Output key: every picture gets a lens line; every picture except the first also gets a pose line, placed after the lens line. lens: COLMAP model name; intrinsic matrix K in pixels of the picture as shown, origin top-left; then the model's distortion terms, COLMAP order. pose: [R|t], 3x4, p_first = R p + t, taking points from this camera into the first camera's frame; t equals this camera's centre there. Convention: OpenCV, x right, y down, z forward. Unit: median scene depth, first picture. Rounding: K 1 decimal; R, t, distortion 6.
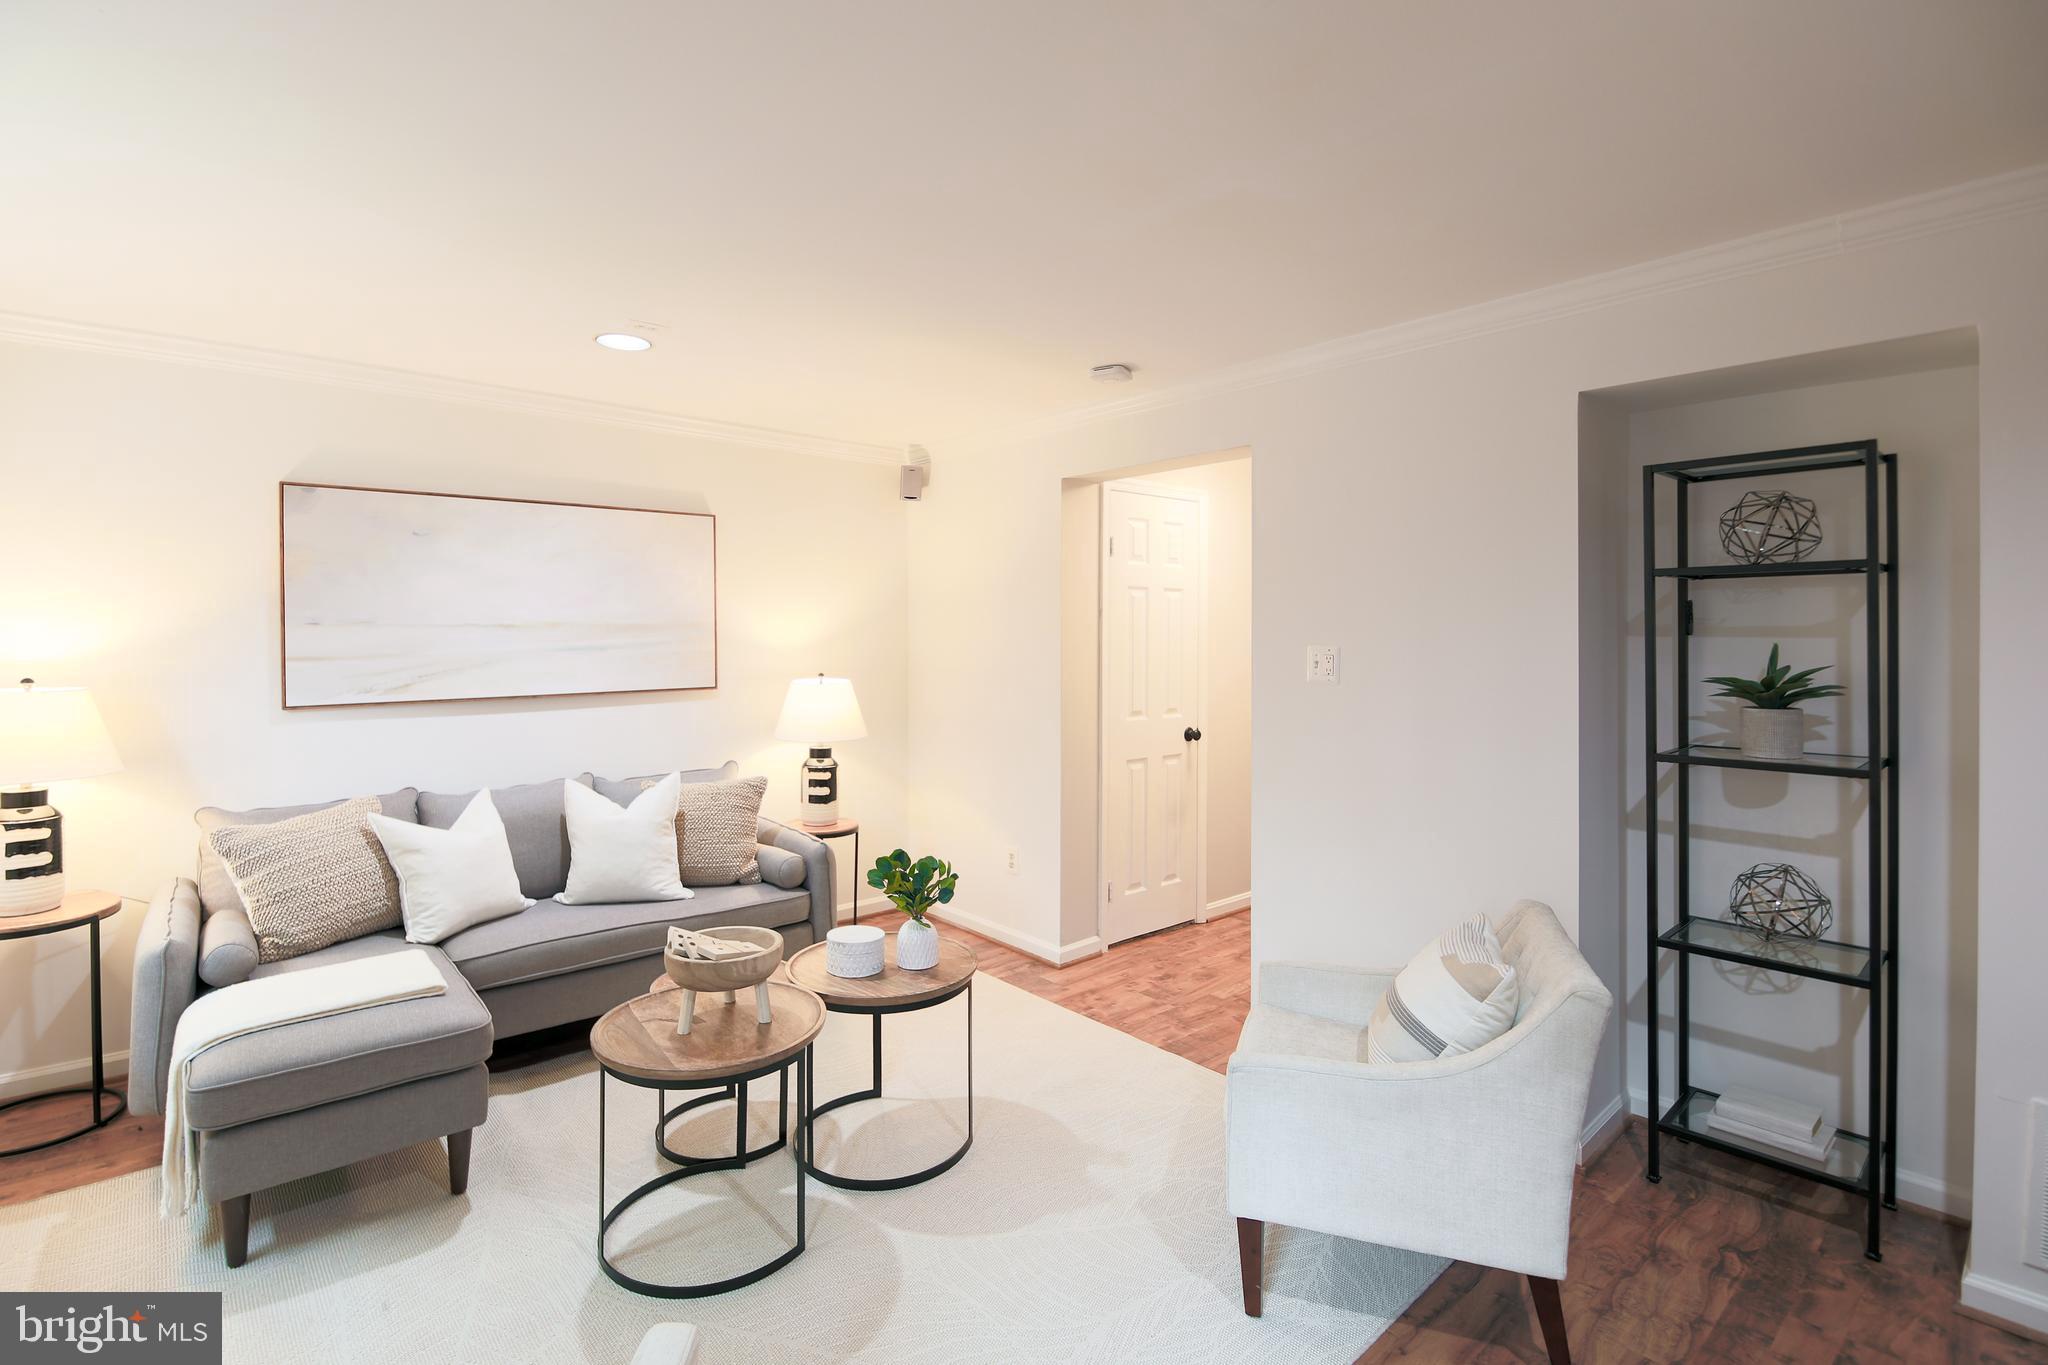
lens RADIAL K [[956.0, 0, 1010.4], [0, 956.0, 685.6], [0, 0, 1]] dist [0.000162, -0.012287]
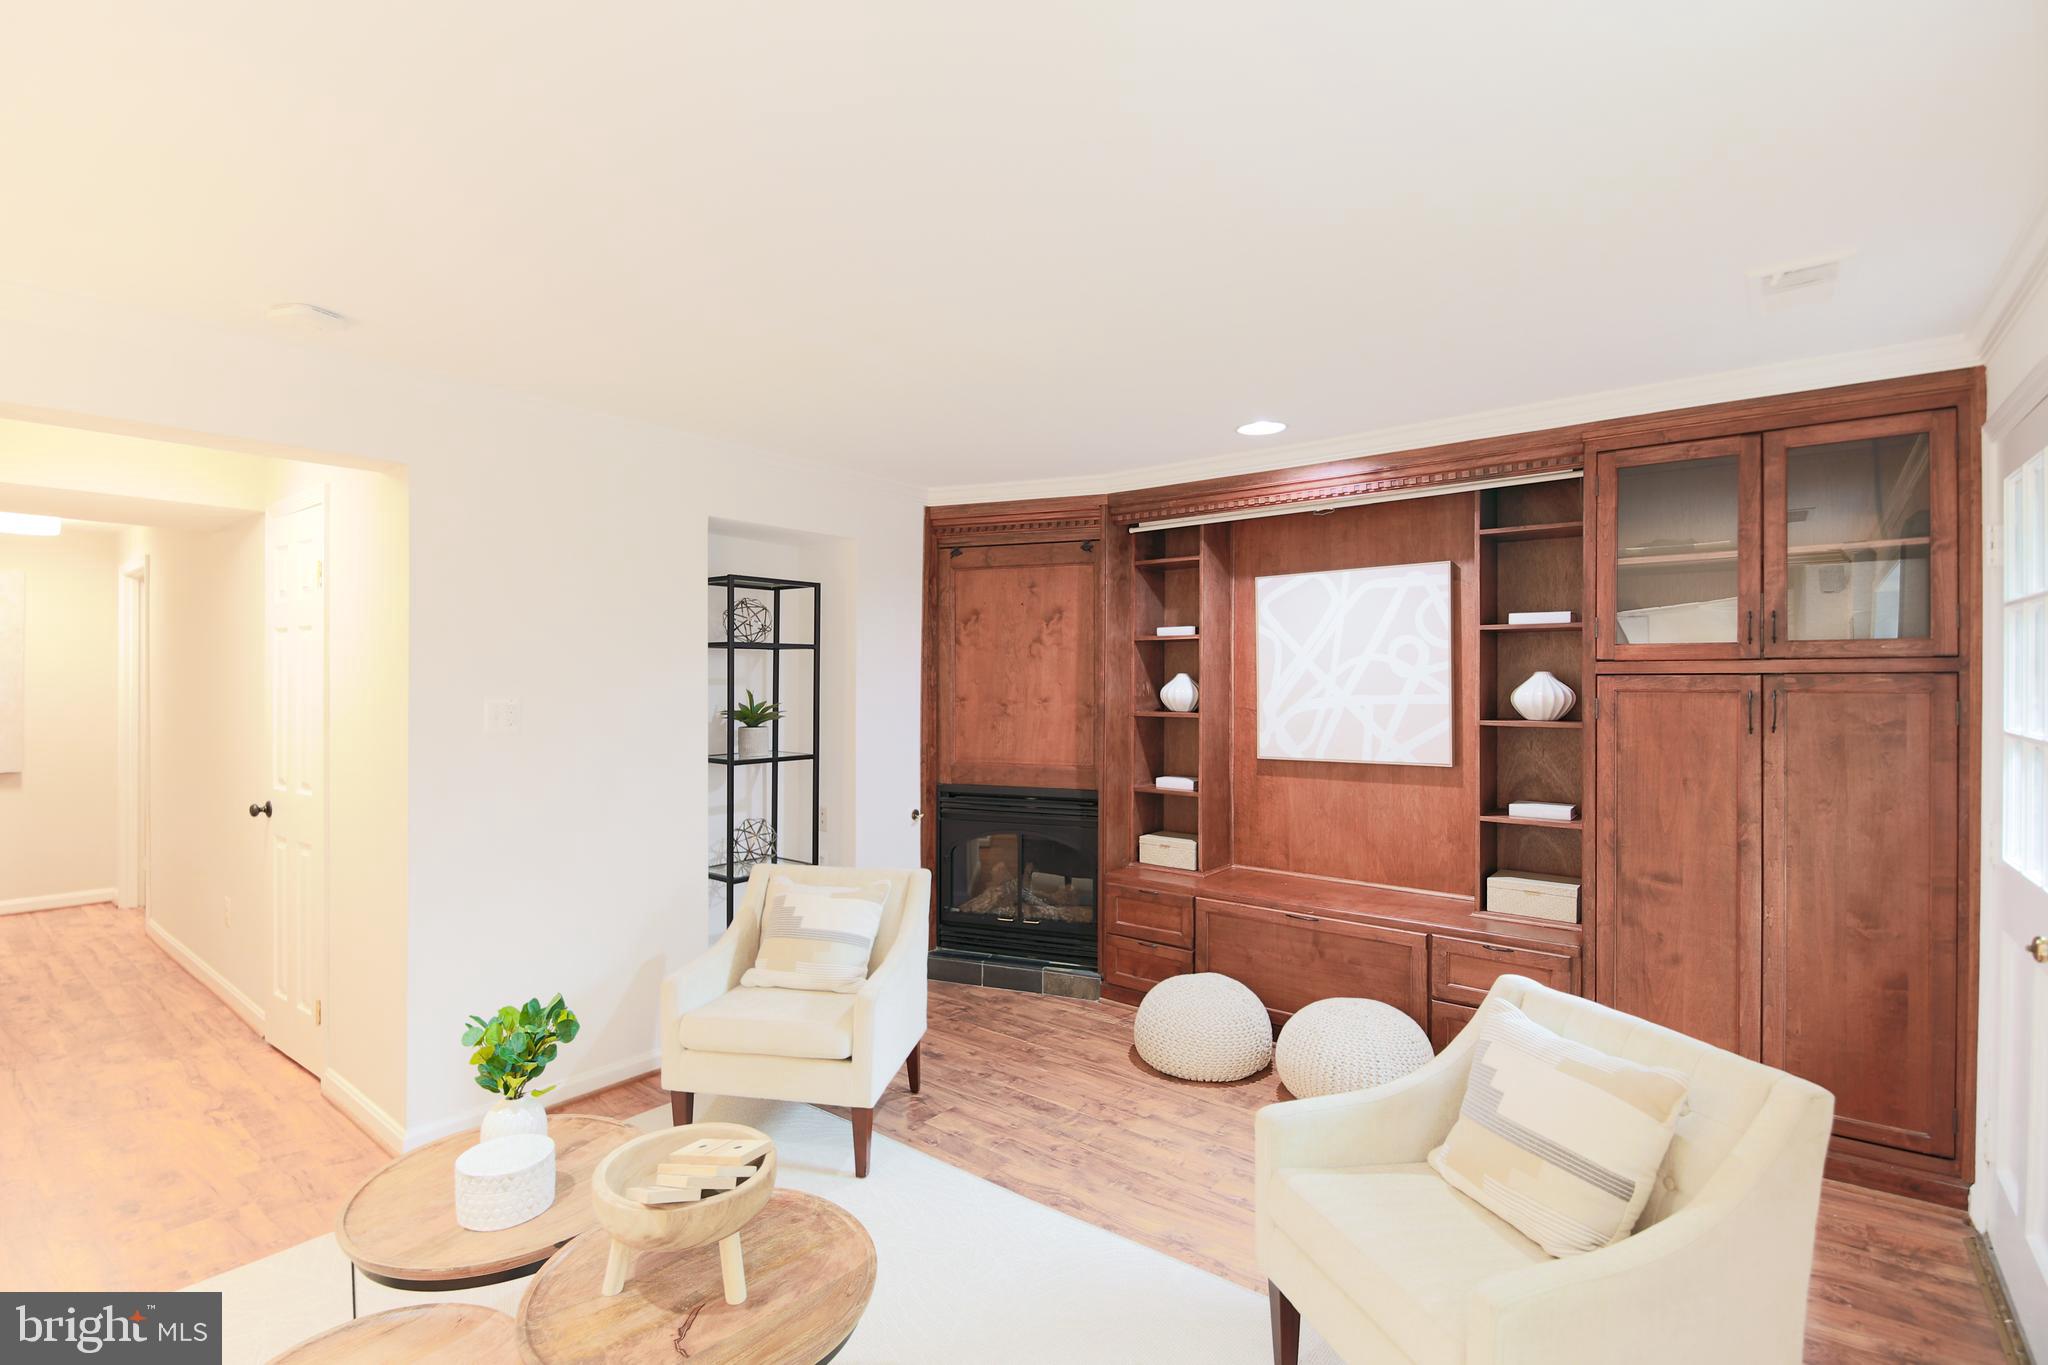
lens RADIAL K [[956.0, 0, 1010.4], [0, 956.0, 685.6], [0, 0, 1]] dist [0.000162, -0.012287]
pose [[-0.177752, -0.006563, 0.984053, -0.743848], [0.054576, 0.998373, 0.016517, -0.040415], [-0.982561, 0.056642, -0.177105, 0.644726]]
